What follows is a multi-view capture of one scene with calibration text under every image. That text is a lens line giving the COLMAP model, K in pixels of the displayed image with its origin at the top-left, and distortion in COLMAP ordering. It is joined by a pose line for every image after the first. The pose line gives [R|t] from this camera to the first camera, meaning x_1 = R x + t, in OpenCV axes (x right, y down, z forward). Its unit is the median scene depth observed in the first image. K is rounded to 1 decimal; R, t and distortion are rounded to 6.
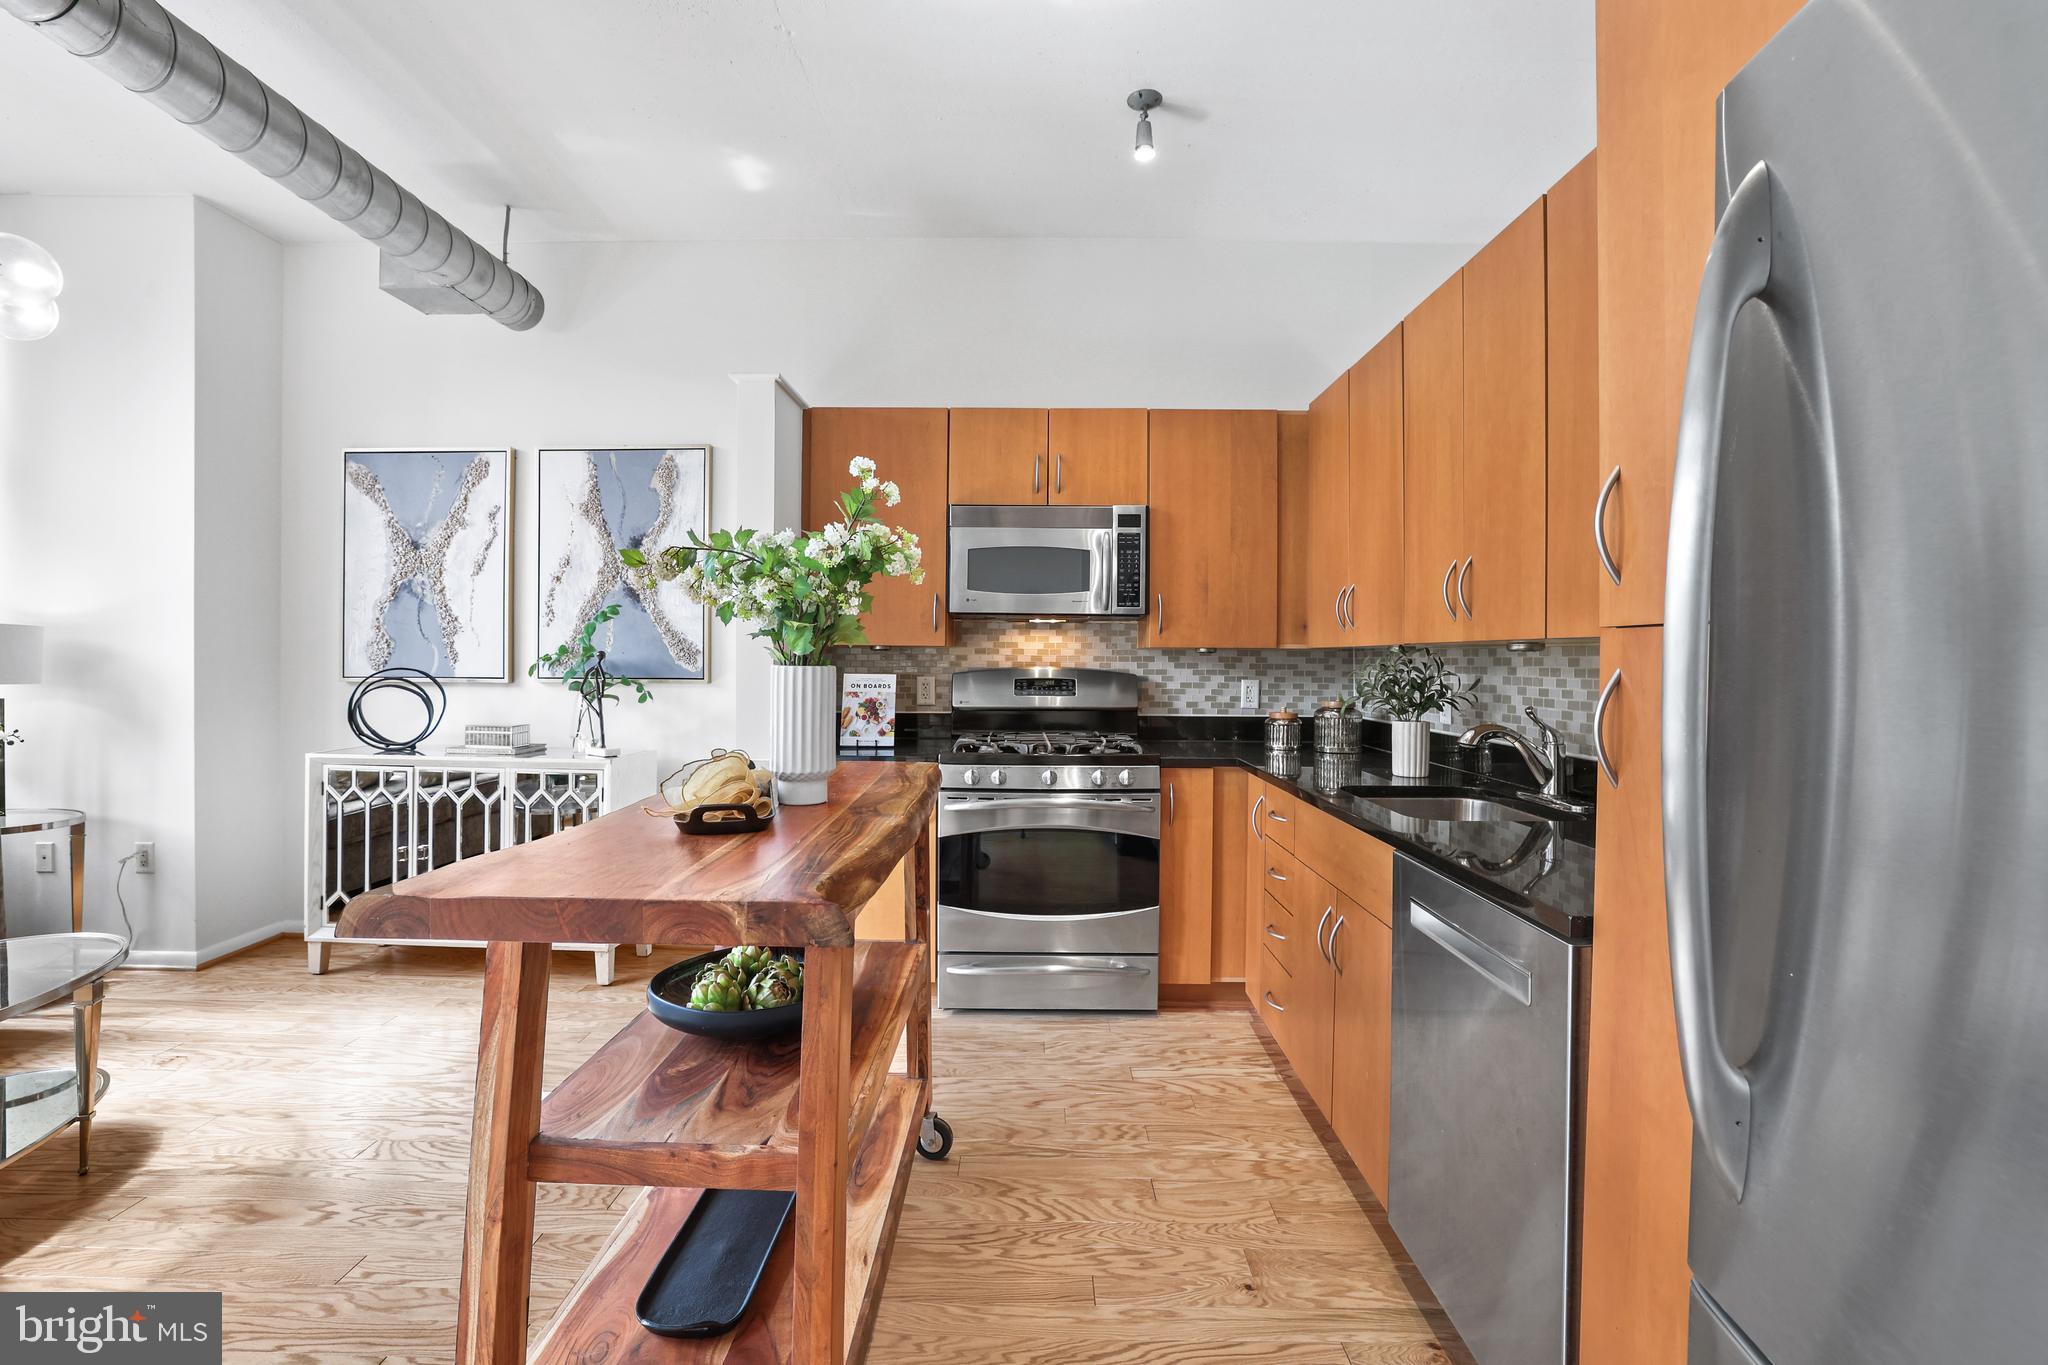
lens RADIAL K [[890.7, 0, 1016.4], [0, 890.7, 659.1], [0, 0, 1]] dist [-0.044718, 0.016571]
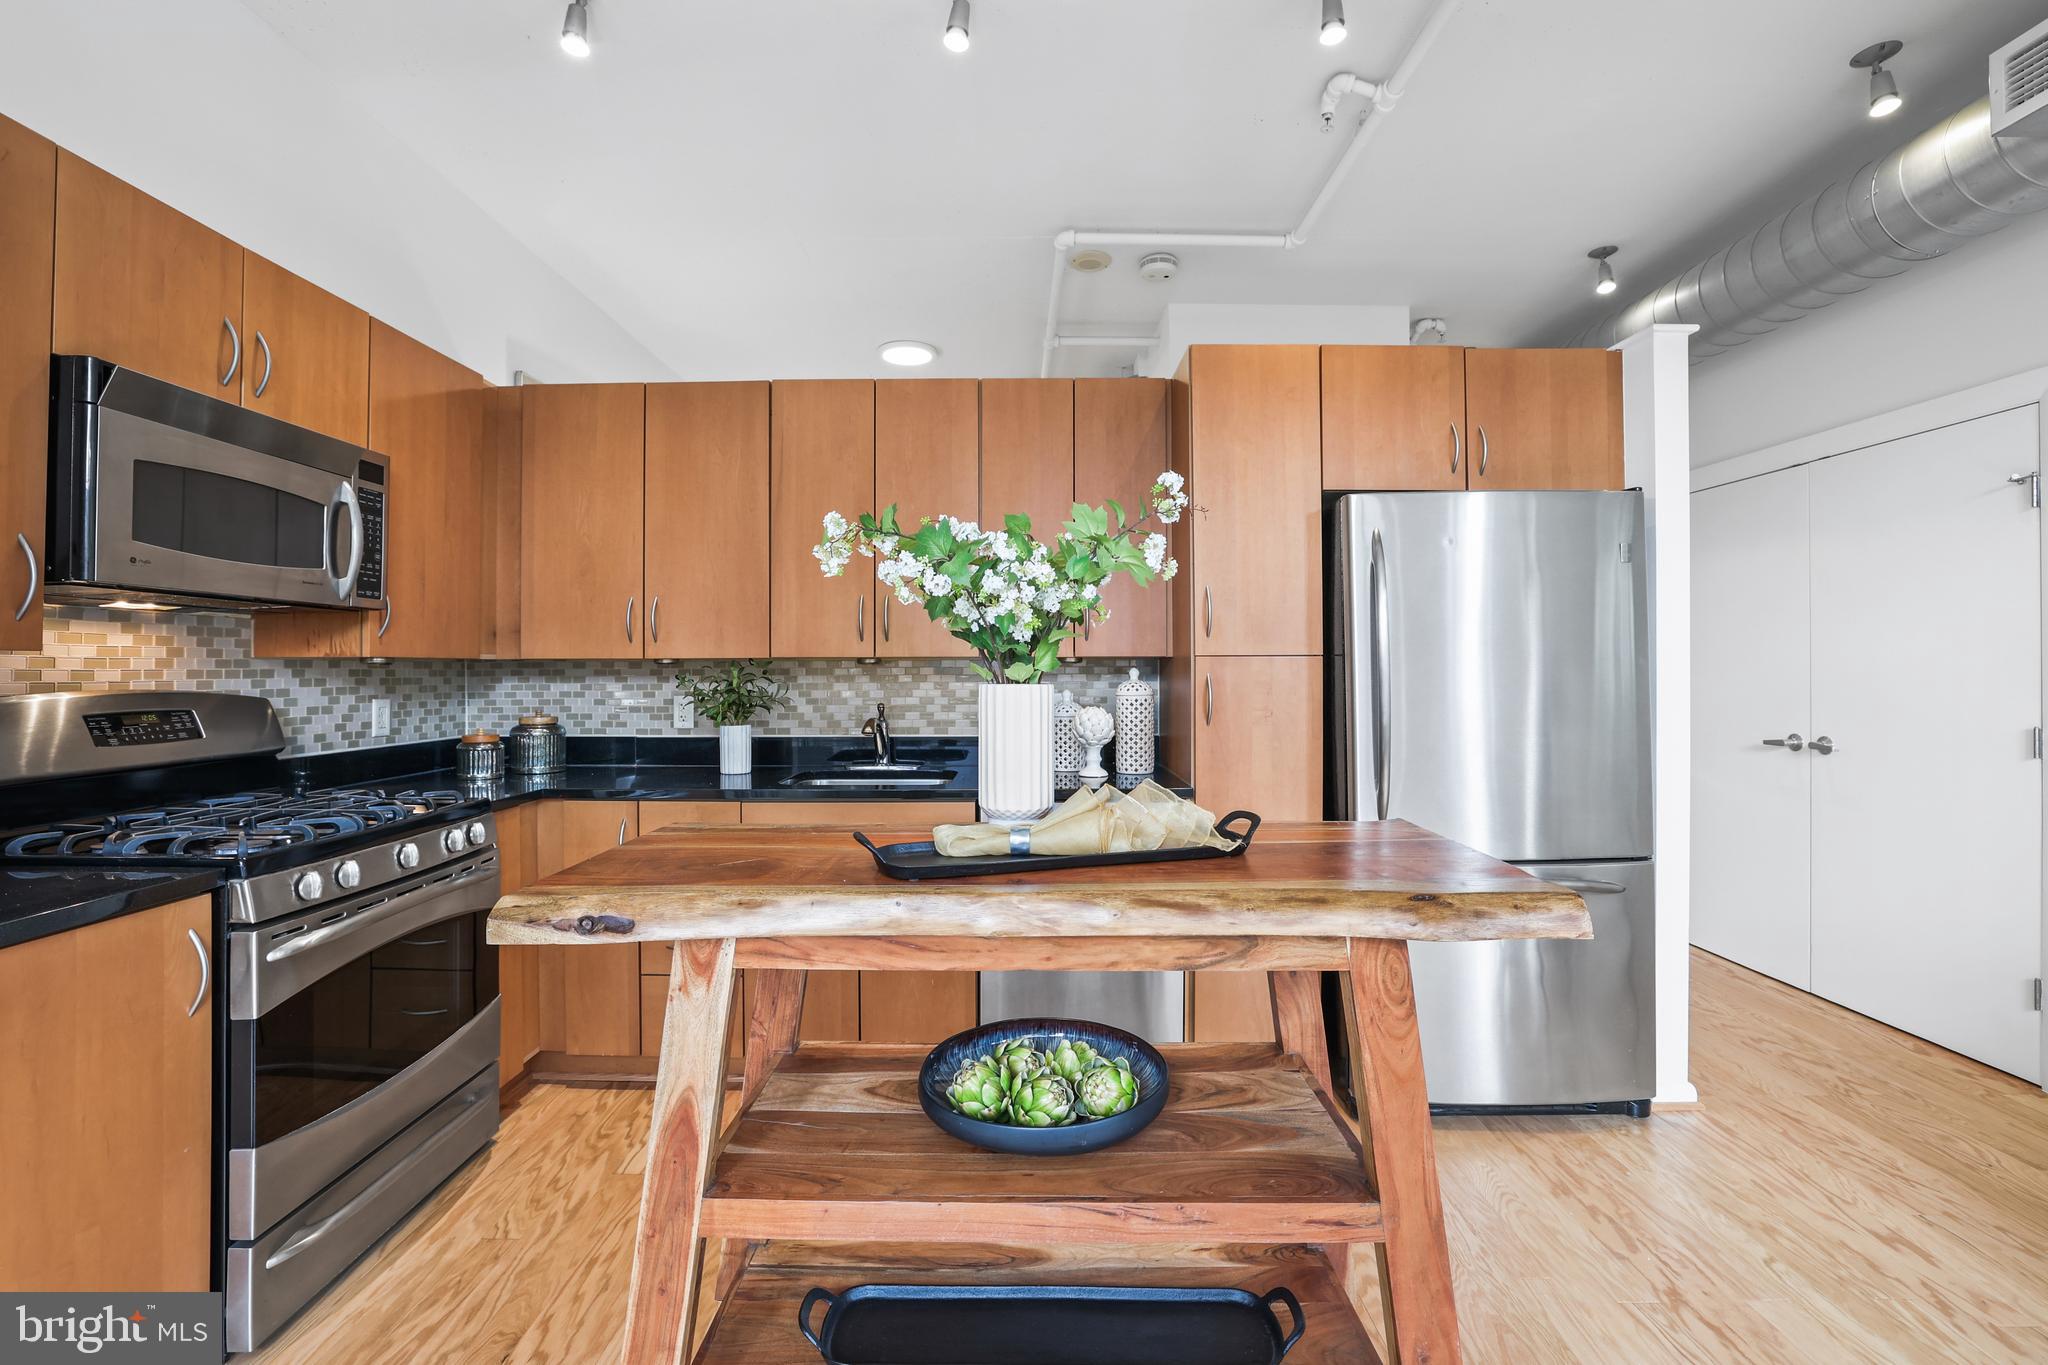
lens RADIAL K [[890.7, 0, 1012.3], [0, 890.7, 661.4], [0, 0, 1]] dist [-0.044718, 0.016571]
pose [[-0.008298, 0.002006, 0.999964, -0.541894], [0.003845, 0.999991, -0.001974, -0.006180], [-0.999958, 0.003828, -0.008306, 0.505695]]
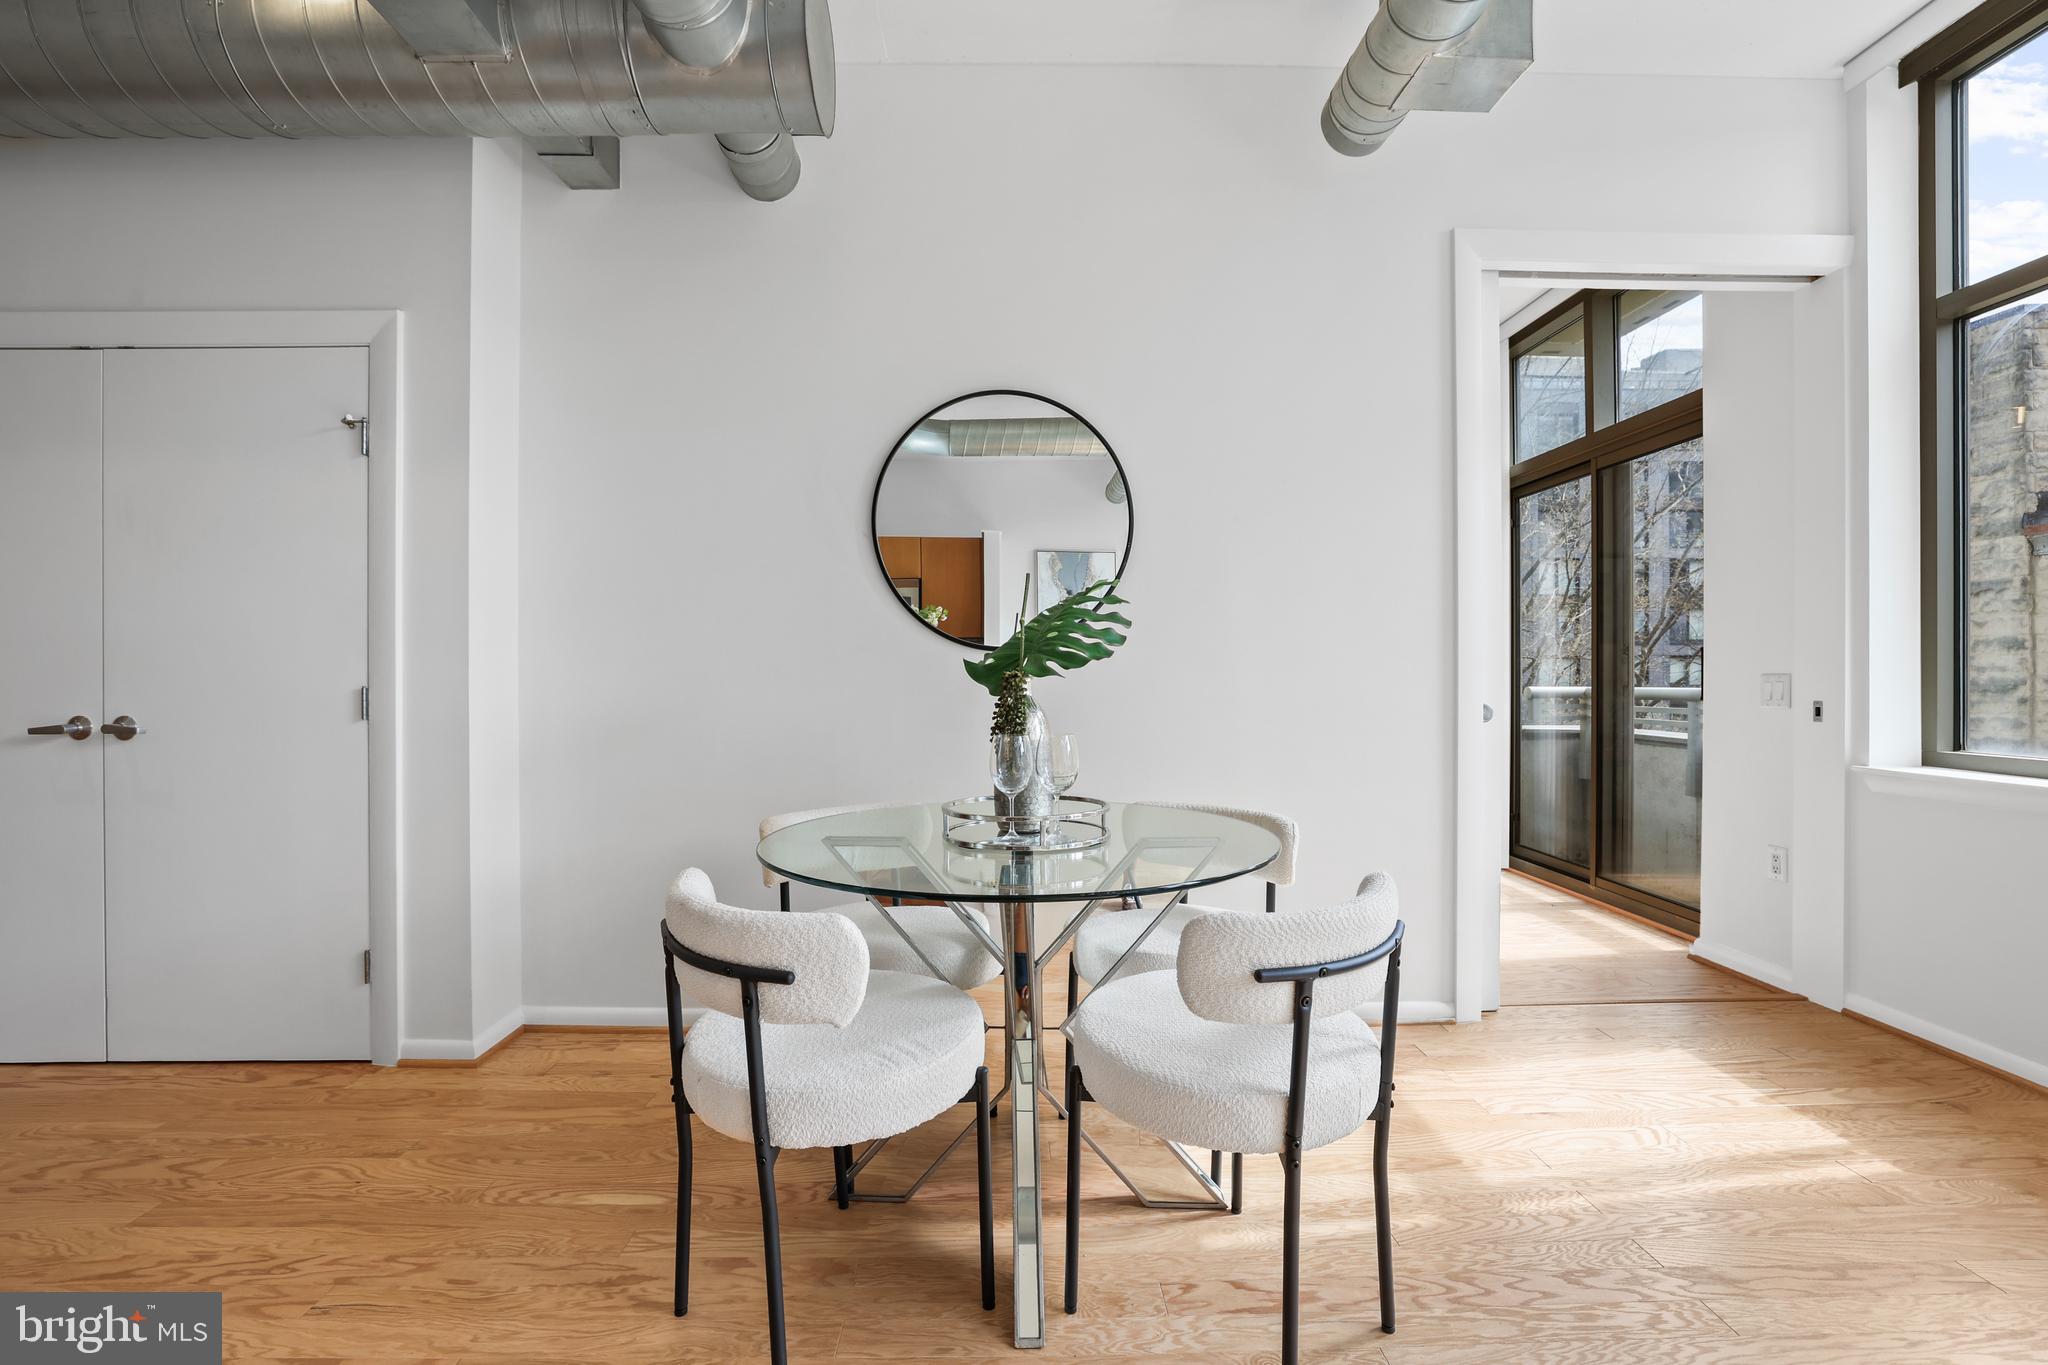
lens RADIAL K [[890.7, 0, 1016.1], [0, 890.7, 675.6], [0, 0, 1]] dist [-0.044718, 0.016571]
pose [[-0.999551, -0.001697, -0.029923, -0.316271], [-0.001852, 0.999985, 0.005162, 0.039183], [0.029914, 0.005215, -0.999539, 0.347036]]
